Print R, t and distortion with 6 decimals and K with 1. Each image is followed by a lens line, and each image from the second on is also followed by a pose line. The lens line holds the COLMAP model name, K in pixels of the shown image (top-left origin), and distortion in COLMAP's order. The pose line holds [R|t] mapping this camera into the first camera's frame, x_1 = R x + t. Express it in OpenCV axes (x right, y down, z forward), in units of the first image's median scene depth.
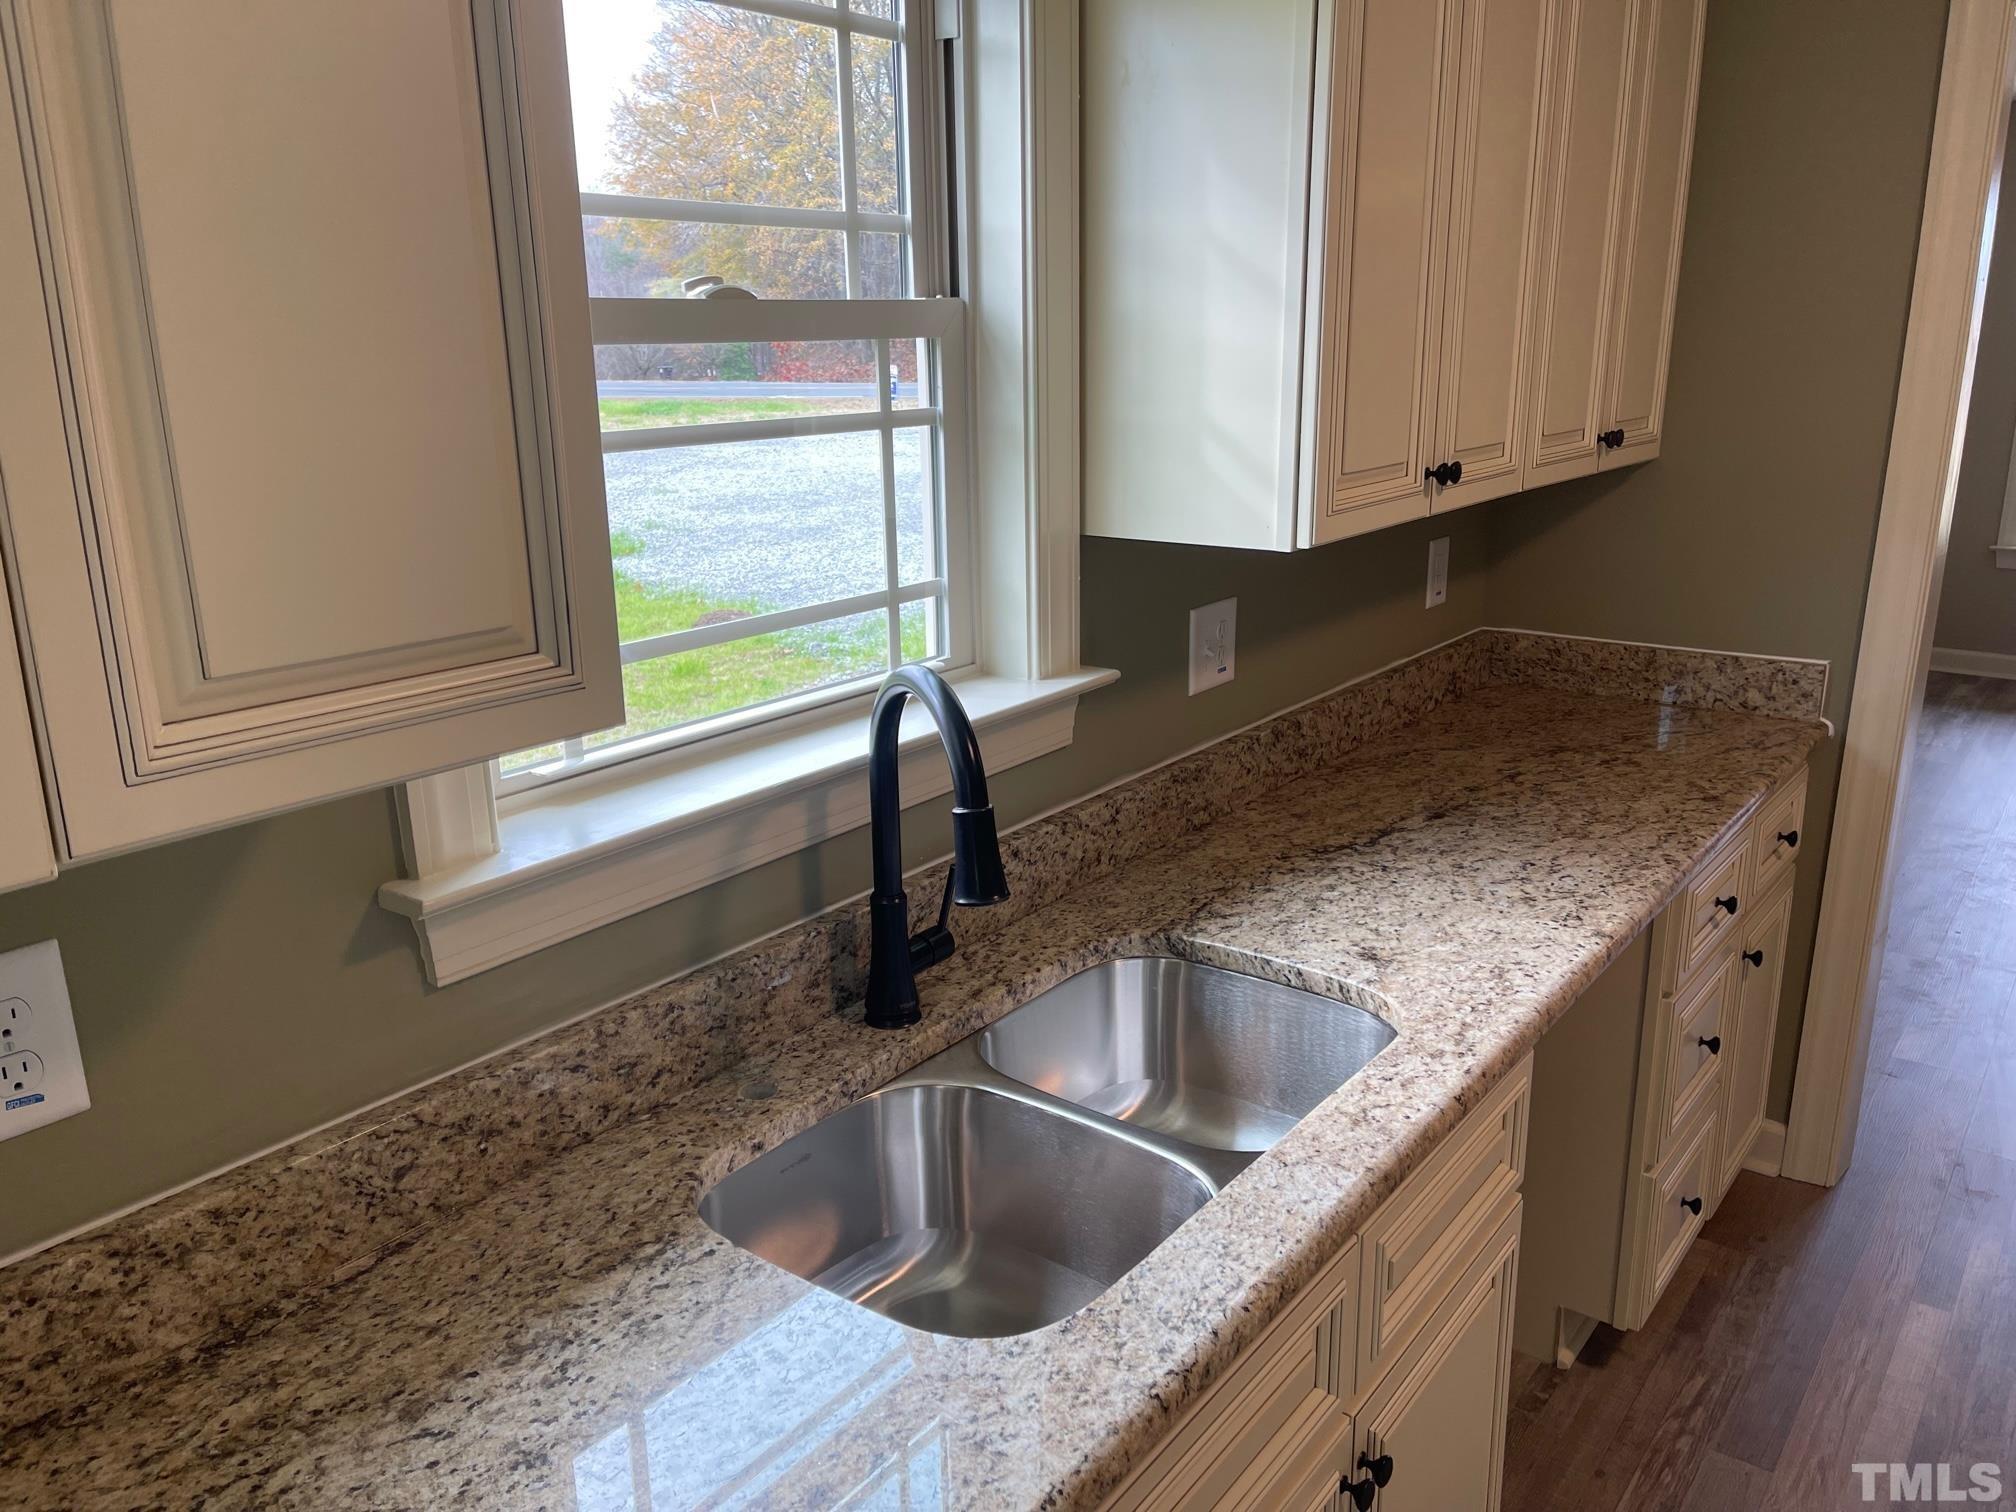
lens RADIAL K [[1510.8, 0, 1002.5], [0, 1510.8, 760.3], [0, 0, 1]] dist [0.011523, -0.005268]
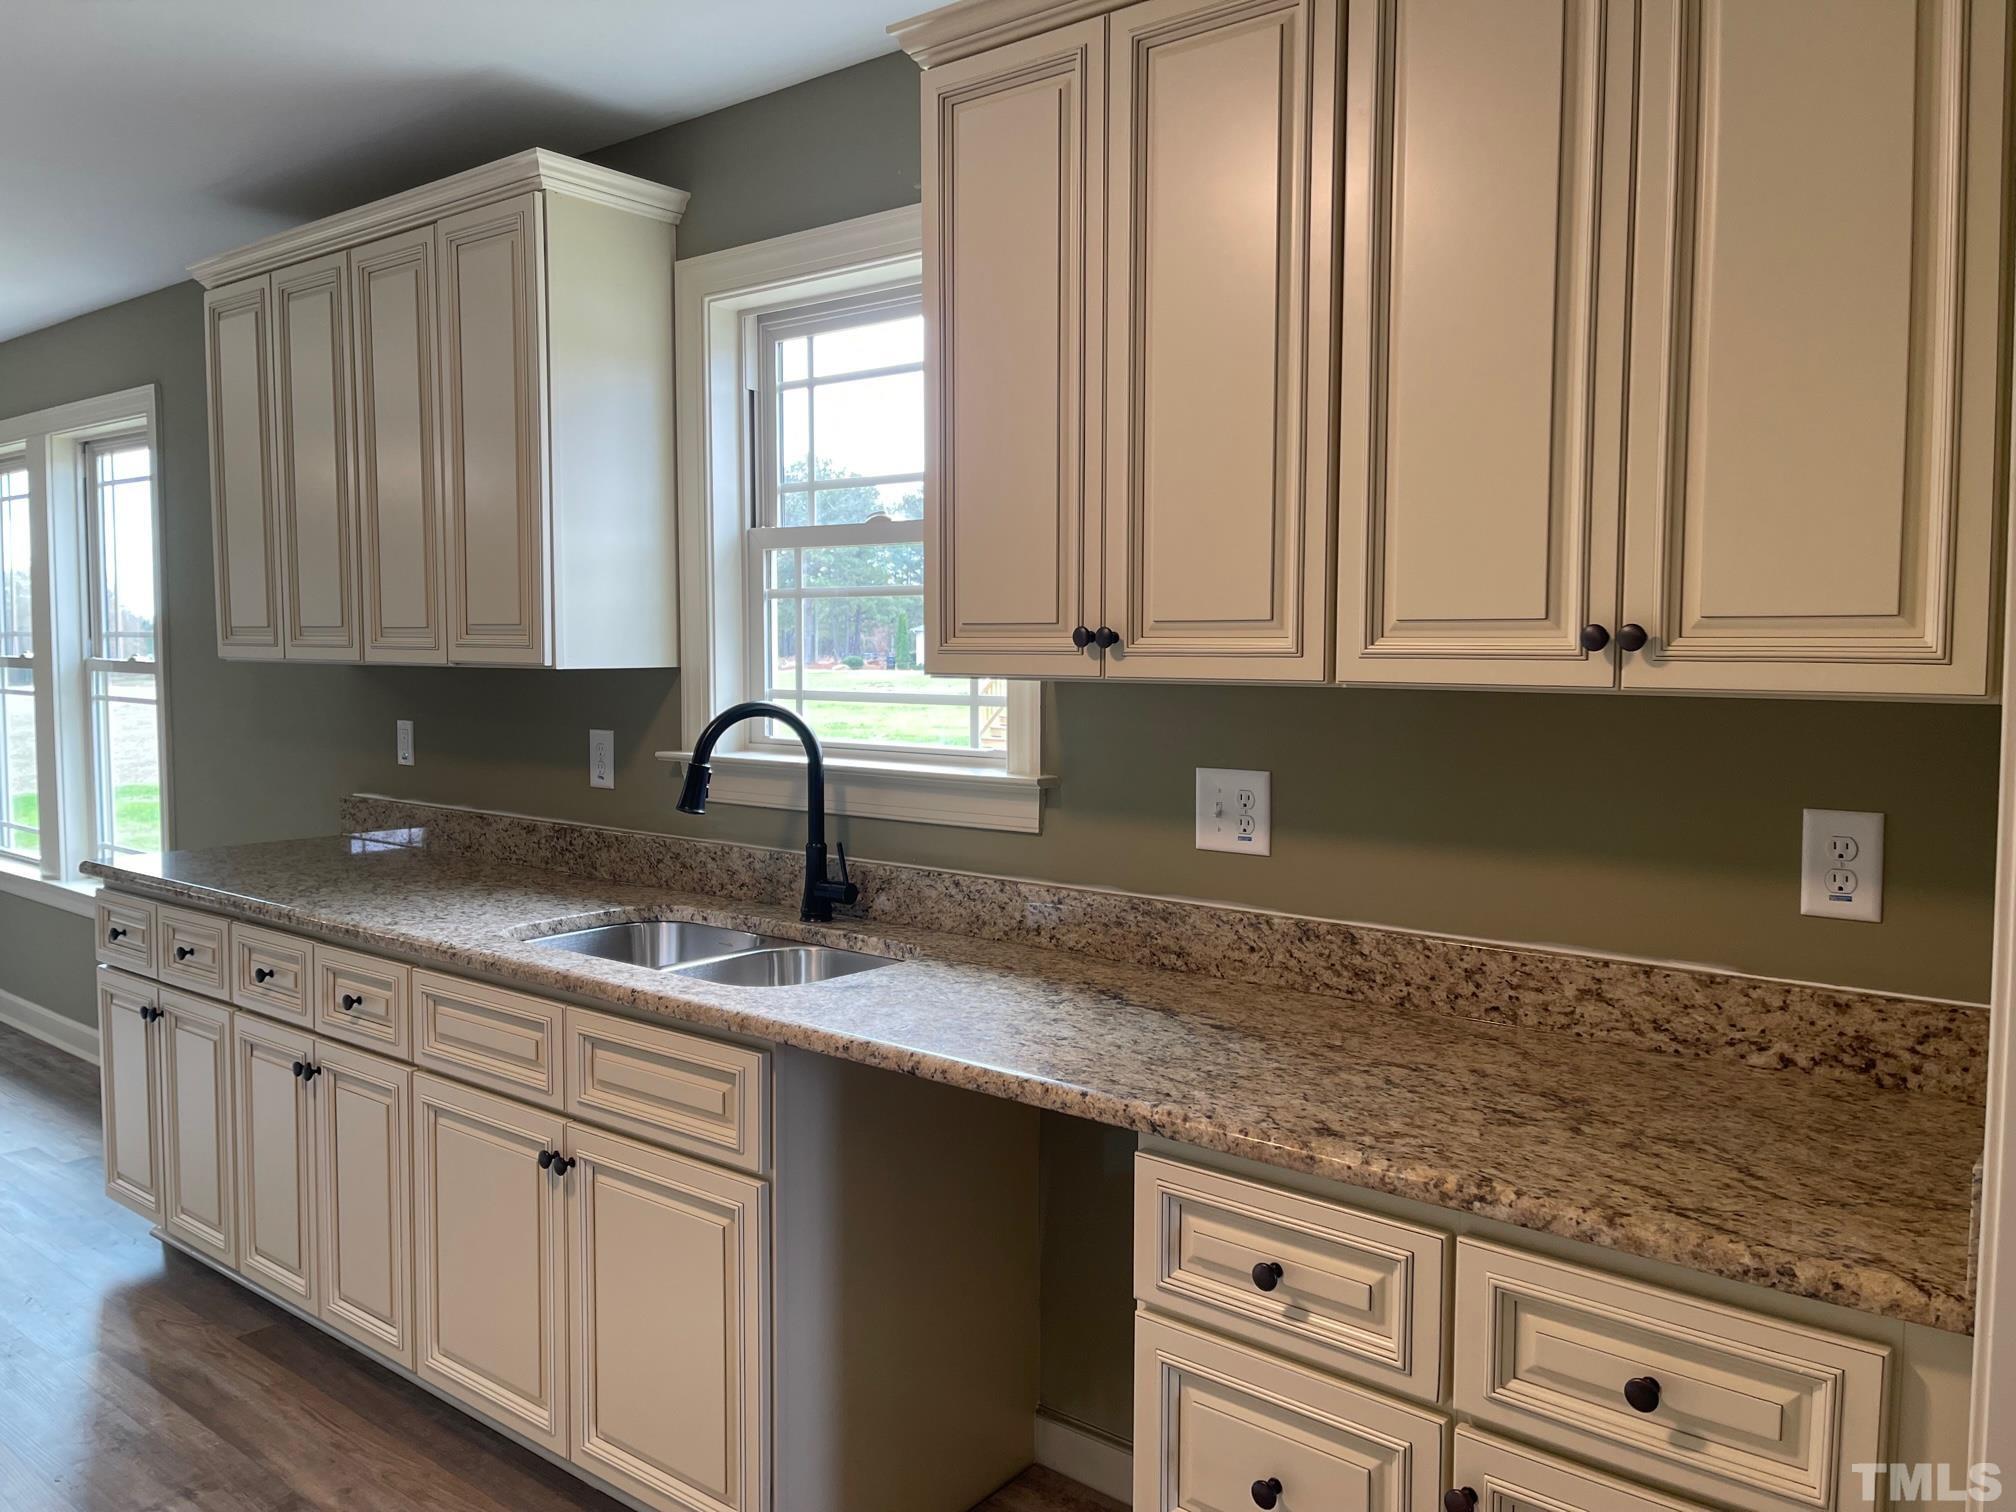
lens RADIAL K [[1521.5, 0, 1008.0], [0, 1521.5, 756.0], [0, 0, 1]] dist [0.084526, -0.114534]
pose [[-0.030609, 0.087676, -0.995679, 1.277300], [-0.277392, 0.956271, 0.092733, -0.179482], [0.960269, 0.279032, -0.004950, 0.912574]]
